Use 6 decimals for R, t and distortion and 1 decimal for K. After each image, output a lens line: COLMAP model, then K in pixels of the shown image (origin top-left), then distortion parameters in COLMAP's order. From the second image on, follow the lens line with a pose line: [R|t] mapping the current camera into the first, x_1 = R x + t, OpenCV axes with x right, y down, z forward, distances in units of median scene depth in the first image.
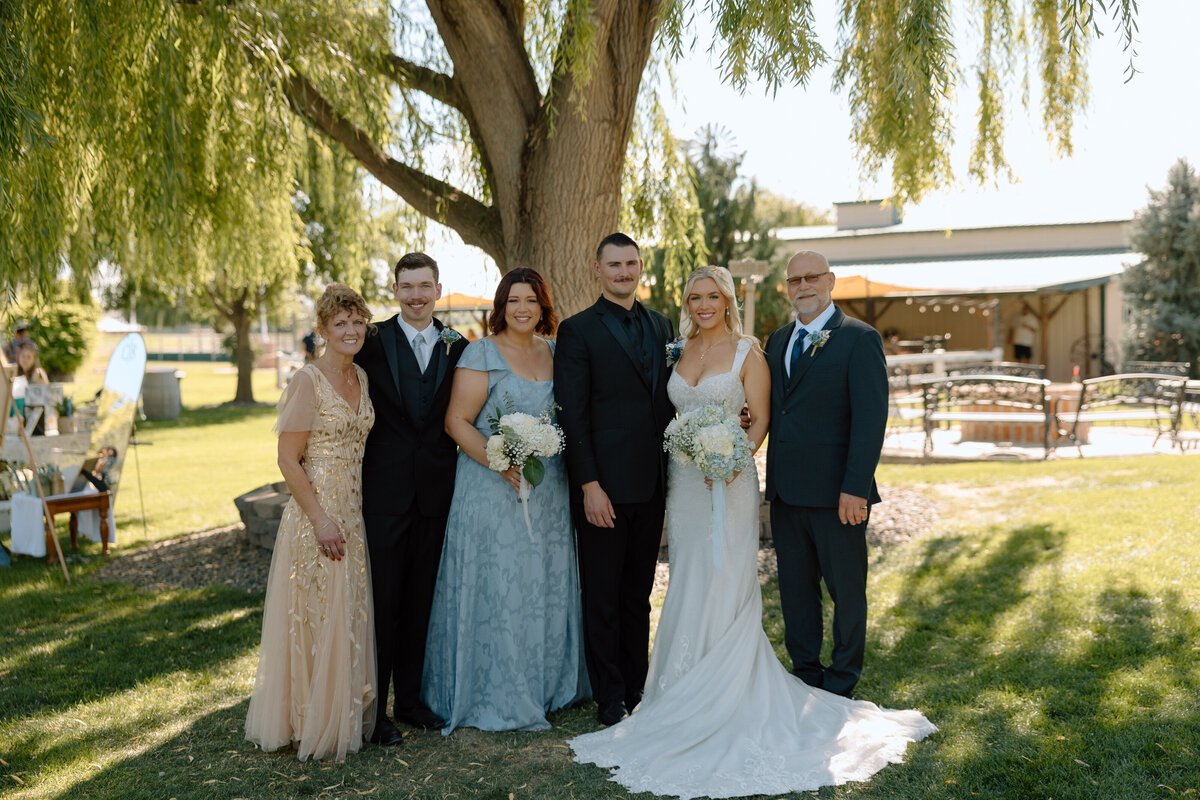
lens RADIAL K [[1494.4, 0, 595.9], [0, 1494.4, 393.6], [0, 0, 1]] dist [-0.003049, 0.000000]
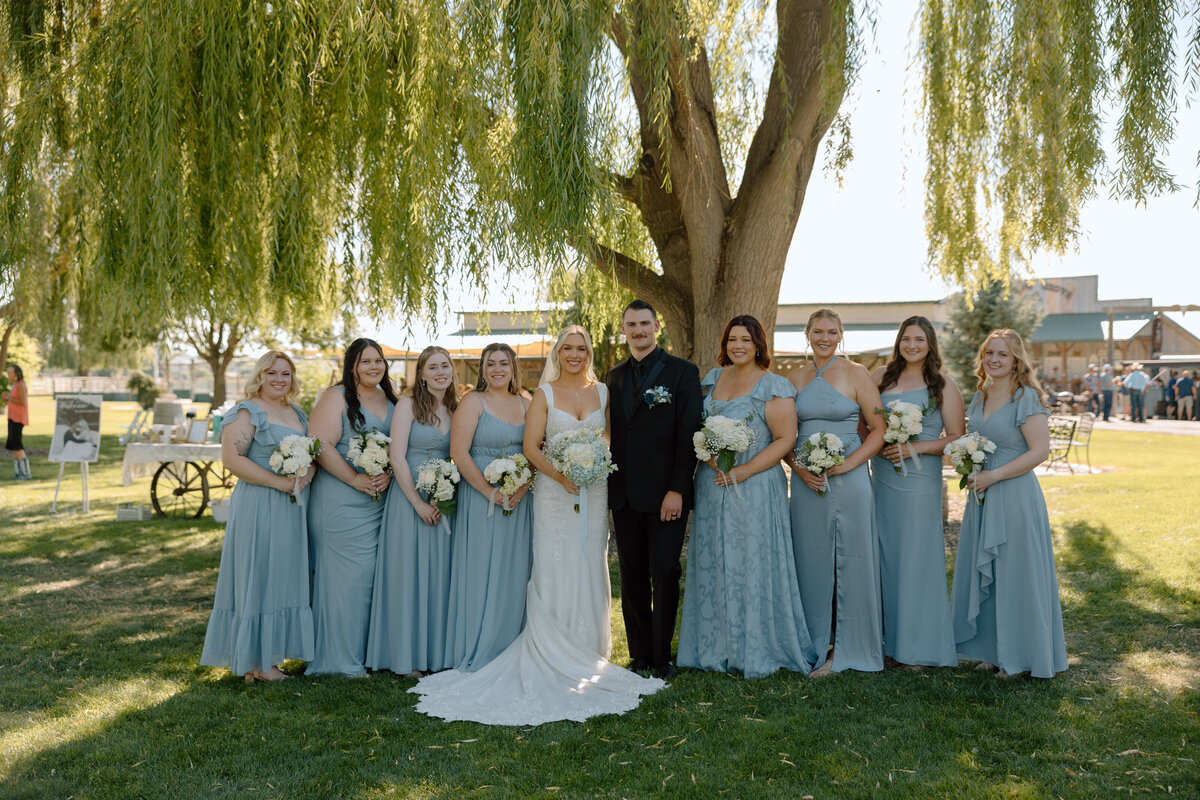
lens RADIAL K [[1261.2, 0, 573.3], [0, 1261.2, 407.0], [0, 0, 1]] dist [-0.011817, 0.000000]
pose [[0.990004, 0.019483, 0.139684, -0.334938], [-0.016102, 0.999550, -0.025298, 0.022817], [-0.140114, 0.022796, 0.989873, -0.100469]]
